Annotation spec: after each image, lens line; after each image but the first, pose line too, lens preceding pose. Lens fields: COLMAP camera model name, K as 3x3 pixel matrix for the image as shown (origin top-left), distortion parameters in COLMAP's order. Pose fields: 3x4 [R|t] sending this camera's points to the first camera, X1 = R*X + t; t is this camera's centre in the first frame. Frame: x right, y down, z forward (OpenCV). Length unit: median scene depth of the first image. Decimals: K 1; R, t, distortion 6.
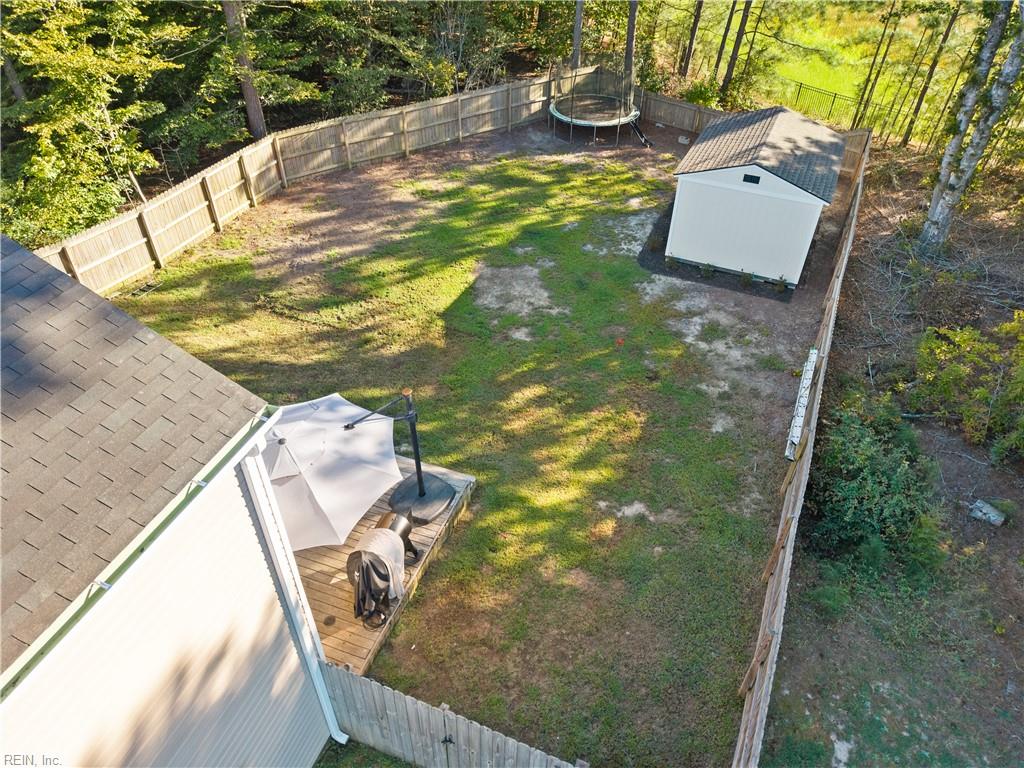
lens RADIAL K [[701.8, 0, 512.0], [0, 701.8, 384.0], [0, 0, 1]] dist [0.047672, -0.062661]
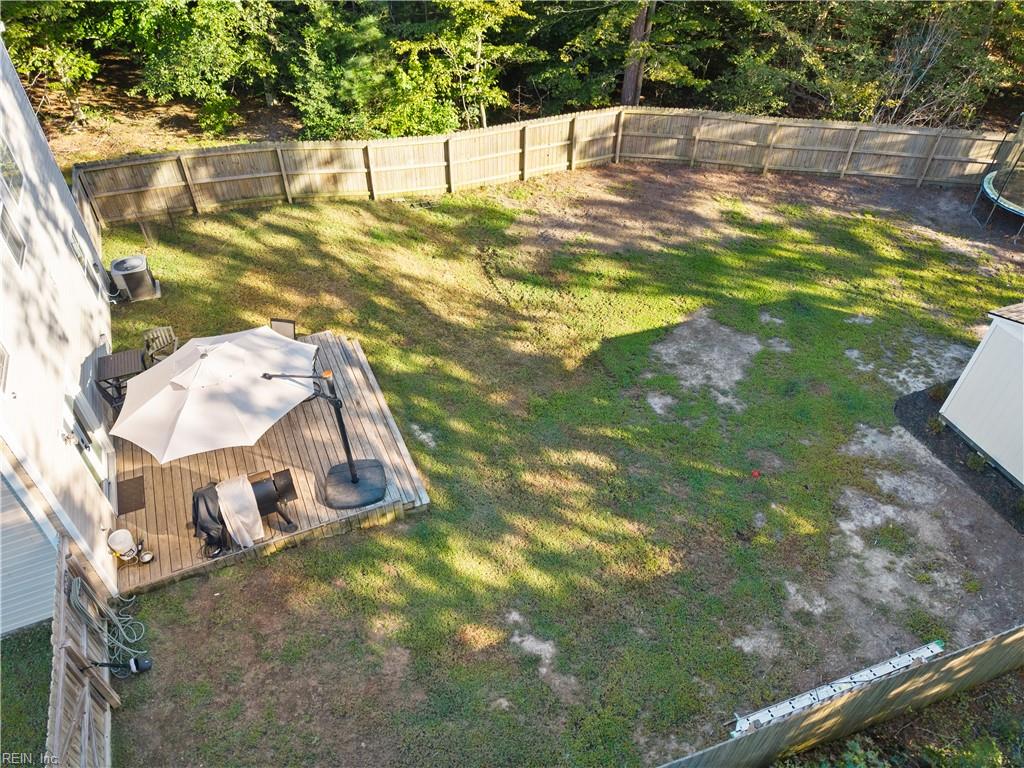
lens RADIAL K [[697.5, 0, 530.2], [0, 697.5, 385.5], [0, 0, 1]] dist [0.000655, -0.005068]
pose [[0.691437, 0.476763, -0.542781, 0.297354], [-0.456964, 0.870551, 0.182550, -0.144968], [0.559552, 0.121810, 0.819795, 0.199069]]
